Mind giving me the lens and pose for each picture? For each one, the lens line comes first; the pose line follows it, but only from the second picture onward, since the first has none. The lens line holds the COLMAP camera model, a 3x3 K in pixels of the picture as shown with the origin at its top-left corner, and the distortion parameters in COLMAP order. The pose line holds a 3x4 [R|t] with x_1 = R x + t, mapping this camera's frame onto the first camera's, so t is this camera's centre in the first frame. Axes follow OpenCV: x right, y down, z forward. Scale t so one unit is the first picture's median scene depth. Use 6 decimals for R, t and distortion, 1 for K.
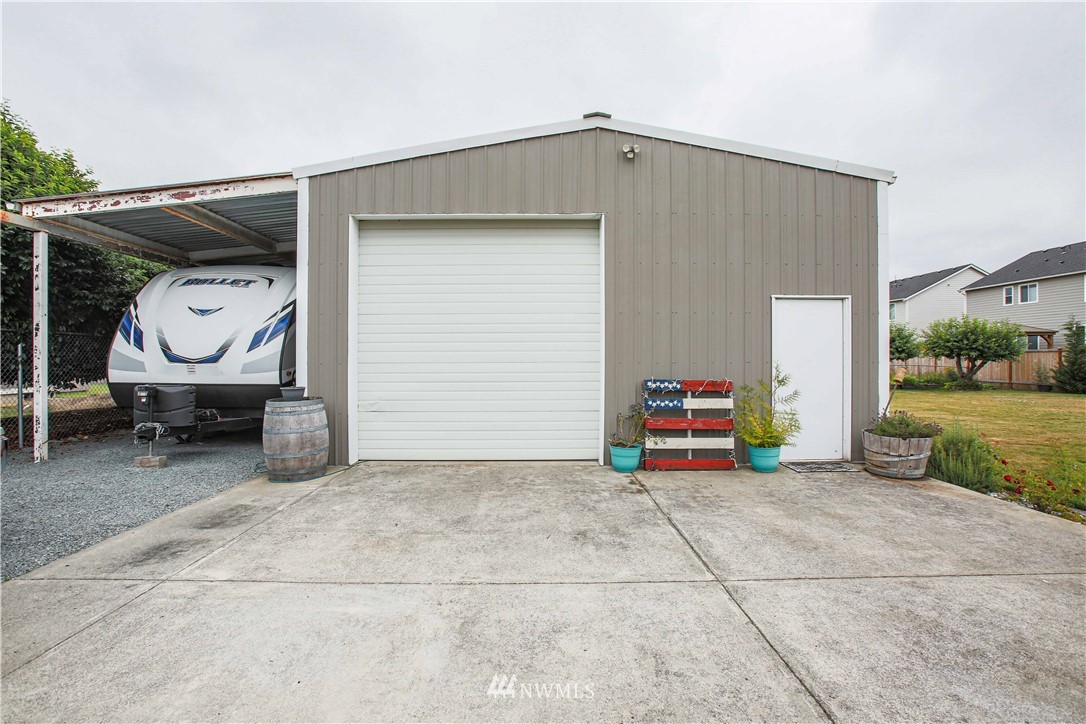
lens RADIAL K [[517.9, 0, 603.5], [0, 517.9, 369.1], [0, 0, 1]] dist [-0.052075, 0.012019]
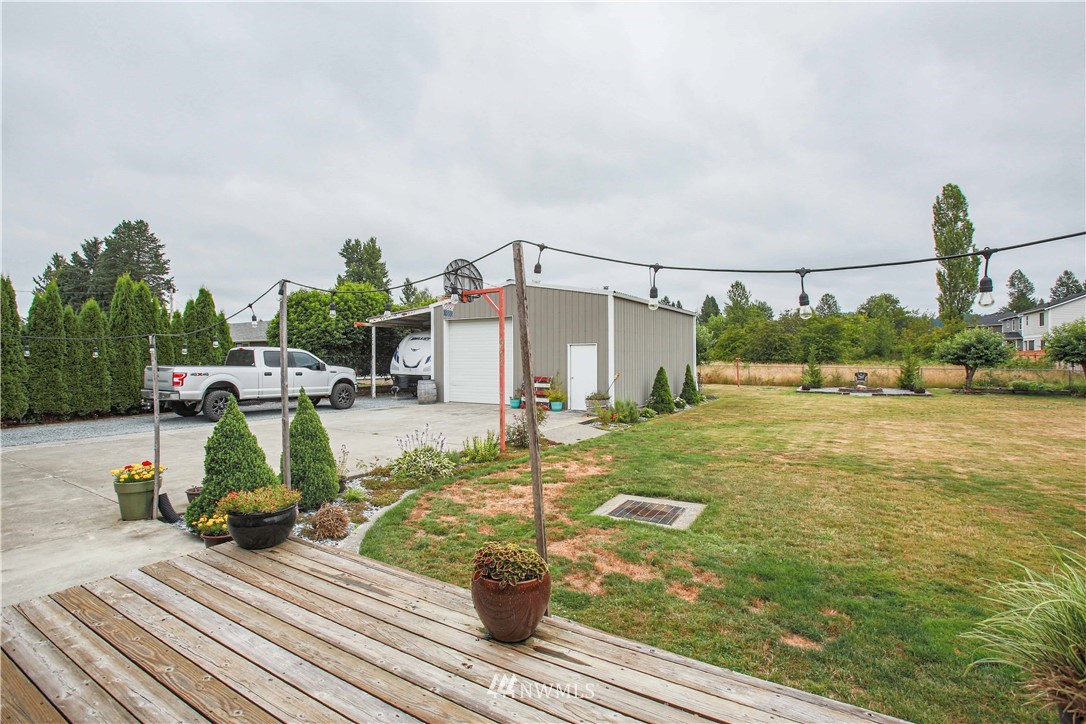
lens RADIAL K [[517.9, 0, 541.1], [0, 517.9, 368.3], [0, 0, 1]] dist [-0.052075, 0.012019]
pose [[0.837760, 0.006957, -0.545995, 1.531959], [-0.006763, 0.999974, 0.002364, -0.024895], [0.545997, 0.001712, 0.837785, -1.153281]]
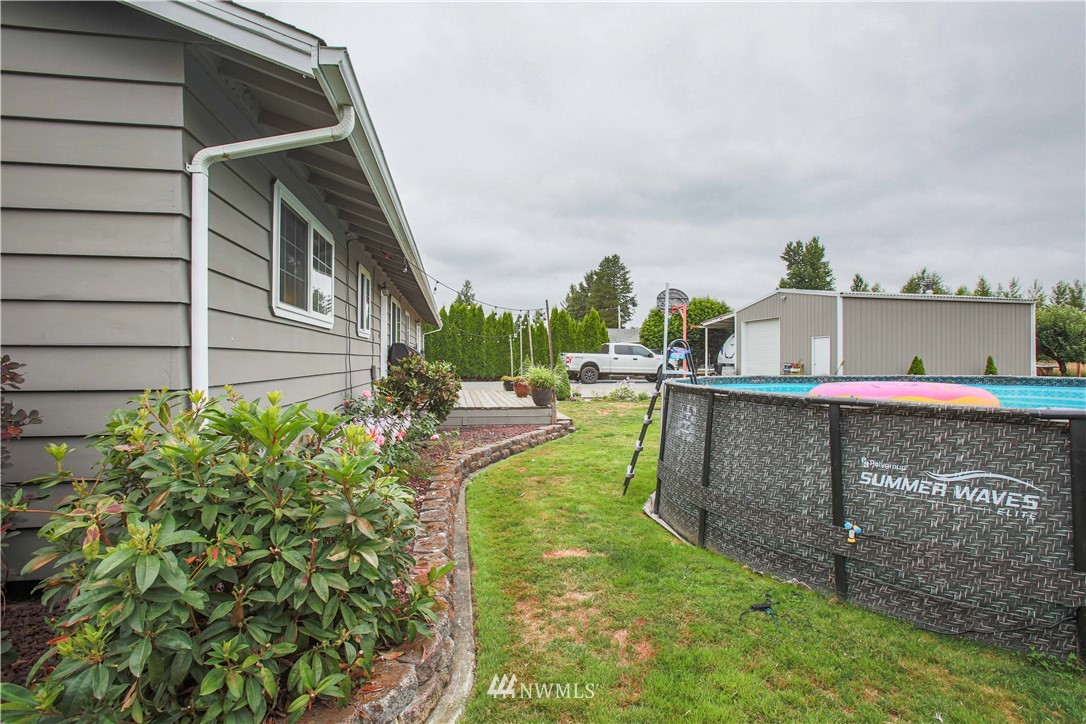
lens RADIAL K [[517.9, 0, 543.8], [0, 517.9, 362.0], [0, 0, 1]] dist [-0.052075, 0.012019]
pose [[0.153437, 0.002900, -0.988154, 3.018504], [-0.026211, 0.999656, -0.001136, 0.056122], [0.987811, 0.026075, 0.153460, -1.055943]]
